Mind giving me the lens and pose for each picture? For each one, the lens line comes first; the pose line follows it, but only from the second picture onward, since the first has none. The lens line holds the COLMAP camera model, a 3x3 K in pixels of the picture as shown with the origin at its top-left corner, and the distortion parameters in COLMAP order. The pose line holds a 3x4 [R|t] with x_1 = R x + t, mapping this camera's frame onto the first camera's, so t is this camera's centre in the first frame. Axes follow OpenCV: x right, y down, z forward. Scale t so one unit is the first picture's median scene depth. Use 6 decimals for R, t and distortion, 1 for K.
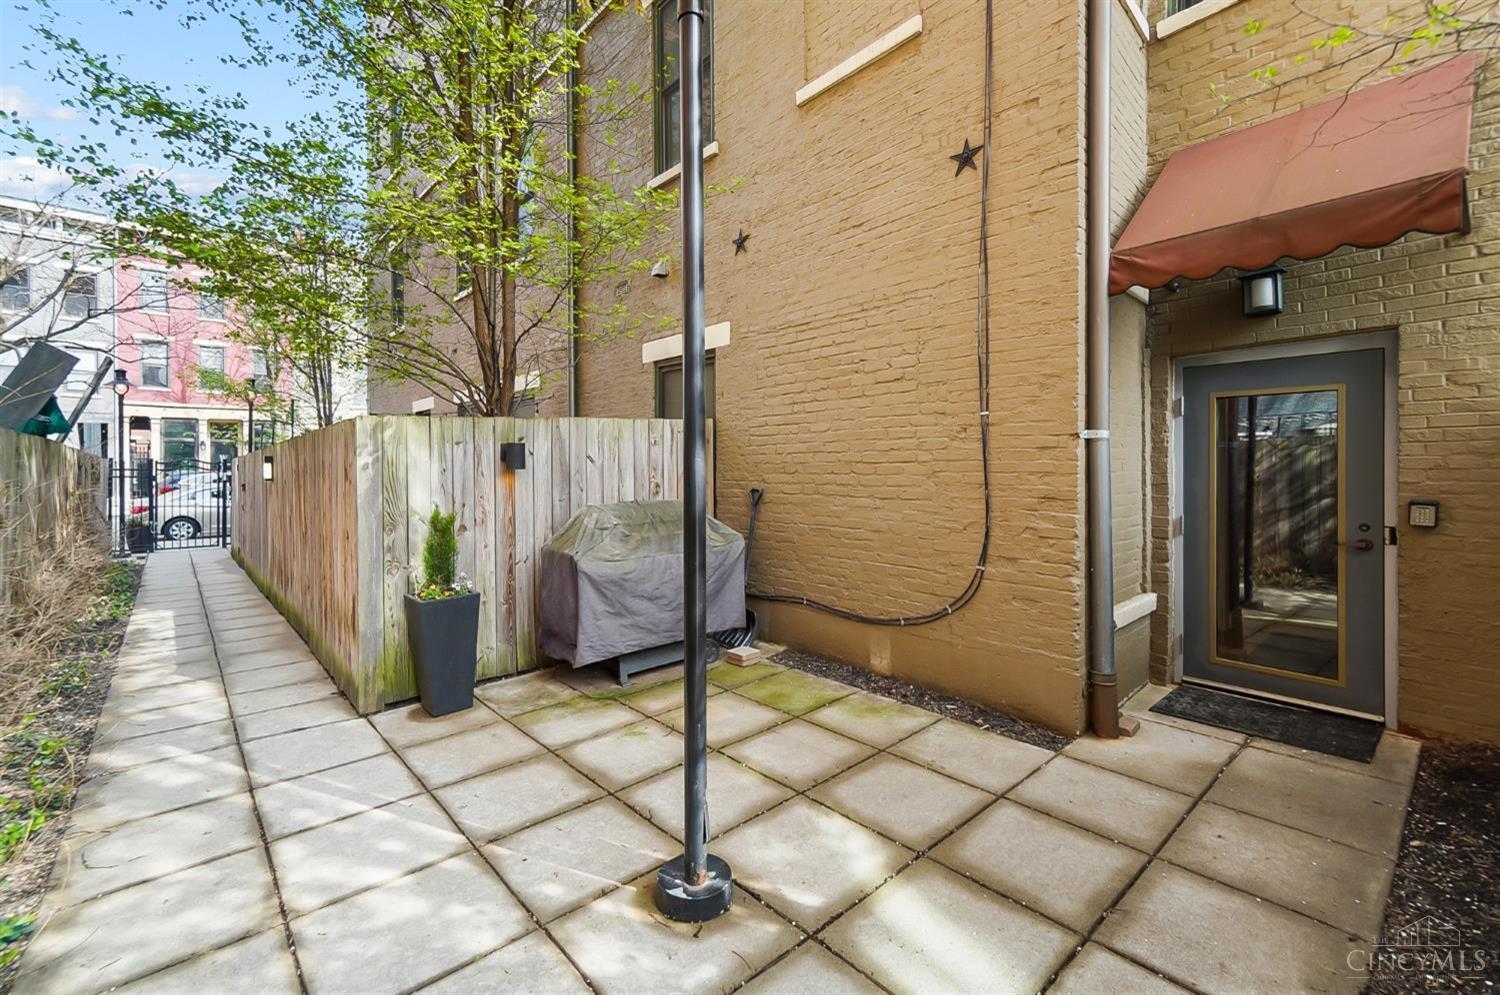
lens RADIAL K [[650.8, 0, 720.9], [0, 650.8, 468.0], [0, 0, 1]] dist [-0.012261, 0.010550]
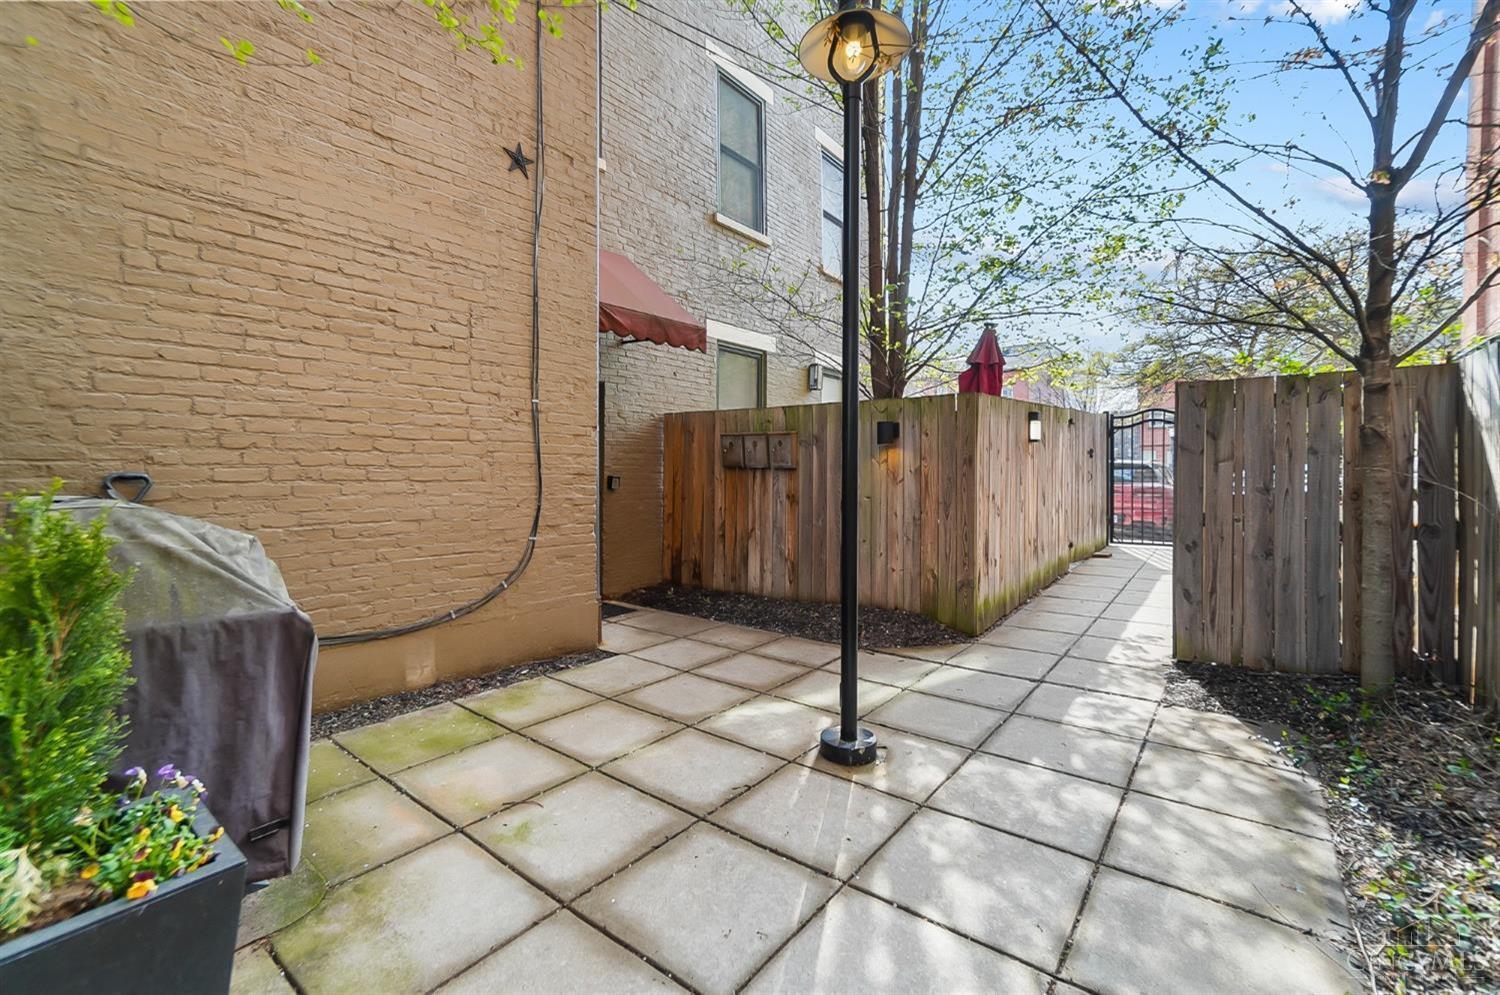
lens RADIAL K [[650.8, 0, 746.4], [0, 650.8, 486.8], [0, 0, 1]] dist [-0.012261, 0.010550]
pose [[-0.197635, -0.011898, 0.980204, -0.765454], [0.005412, 0.999898, 0.013229, 0.051193], [-0.980261, 0.007919, -0.197550, 0.853895]]
